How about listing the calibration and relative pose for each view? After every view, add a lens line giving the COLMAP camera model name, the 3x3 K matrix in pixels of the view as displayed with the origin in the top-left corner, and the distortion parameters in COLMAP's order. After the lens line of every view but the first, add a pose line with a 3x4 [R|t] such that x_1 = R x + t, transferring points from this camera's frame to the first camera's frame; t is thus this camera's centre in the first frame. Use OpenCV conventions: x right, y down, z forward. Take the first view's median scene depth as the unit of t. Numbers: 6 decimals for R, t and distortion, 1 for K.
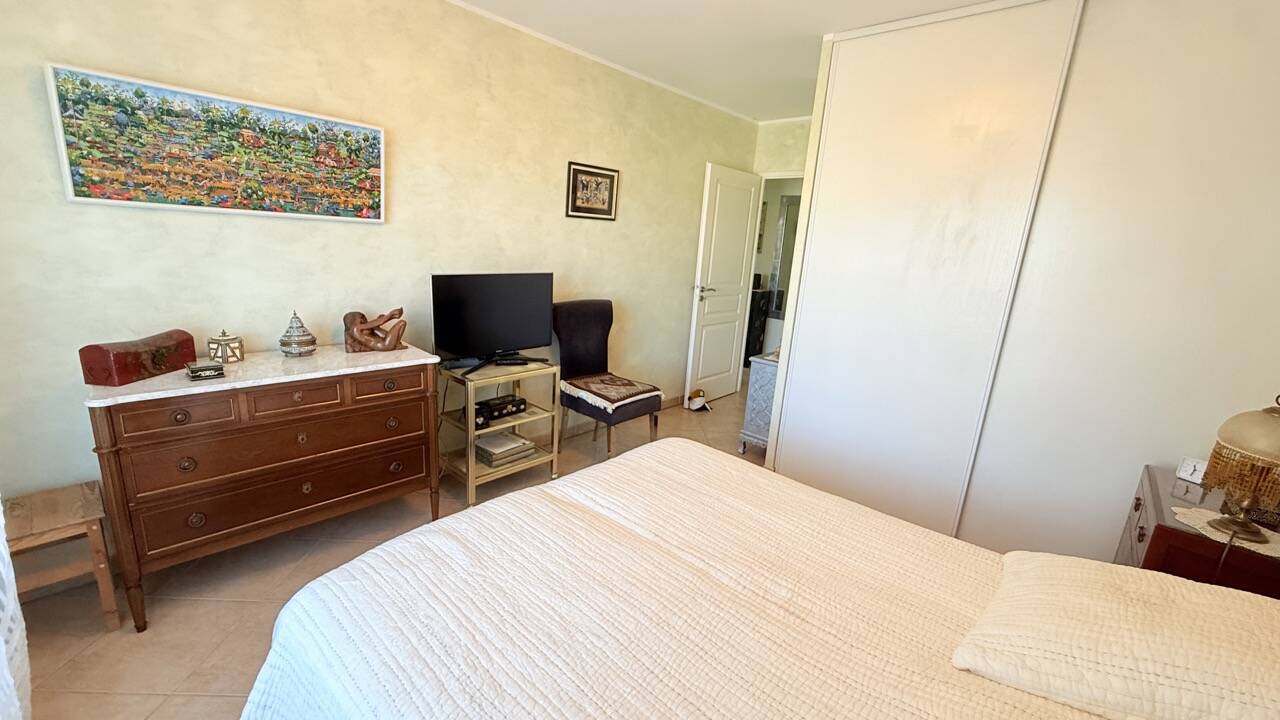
lens RADIAL K [[507.6, 0, 638.0], [0, 507.6, 358.8], [0, 0, 1]] dist [0.000009, 0.000150]
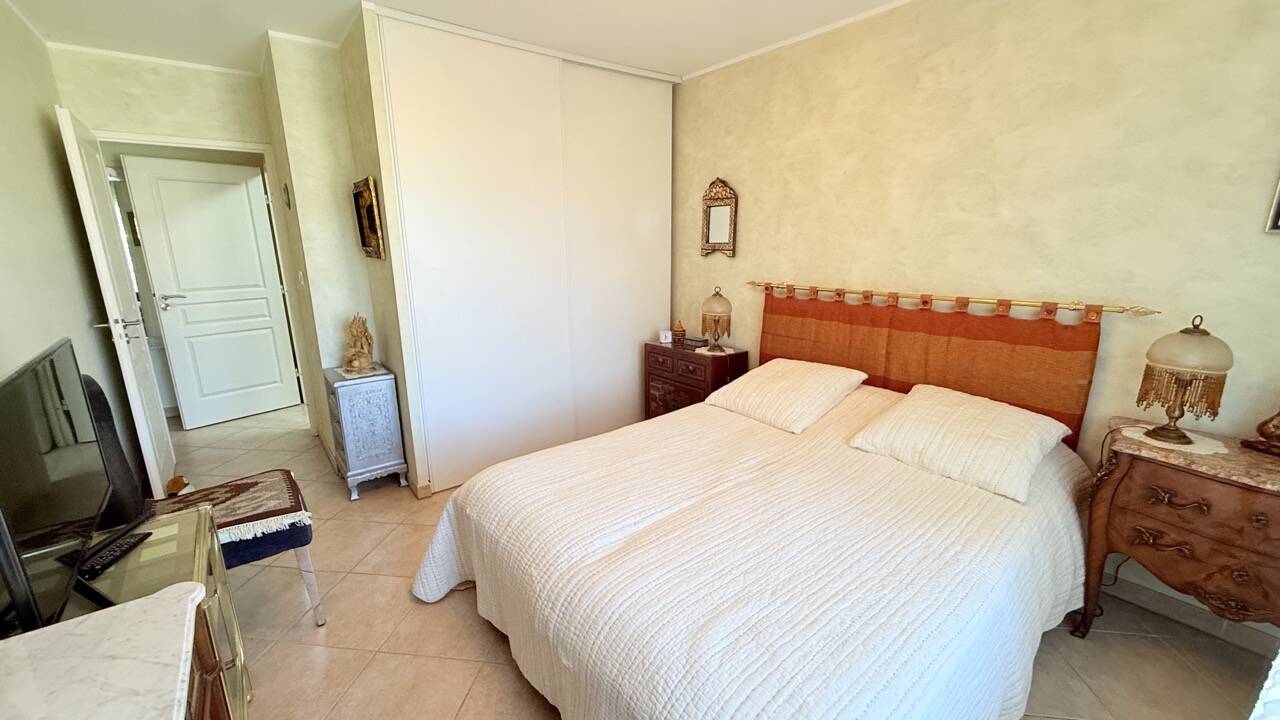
lens RADIAL K [[507.6, 0, 630.6], [0, 507.6, 362.5], [0, 0, 1]] dist [0.000009, 0.000150]
pose [[0.159679, -0.294573, 0.942194, -0.651510], [0.248764, 0.935646, 0.250366, -0.173302], [-0.955311, 0.194406, 0.222682, 0.543911]]
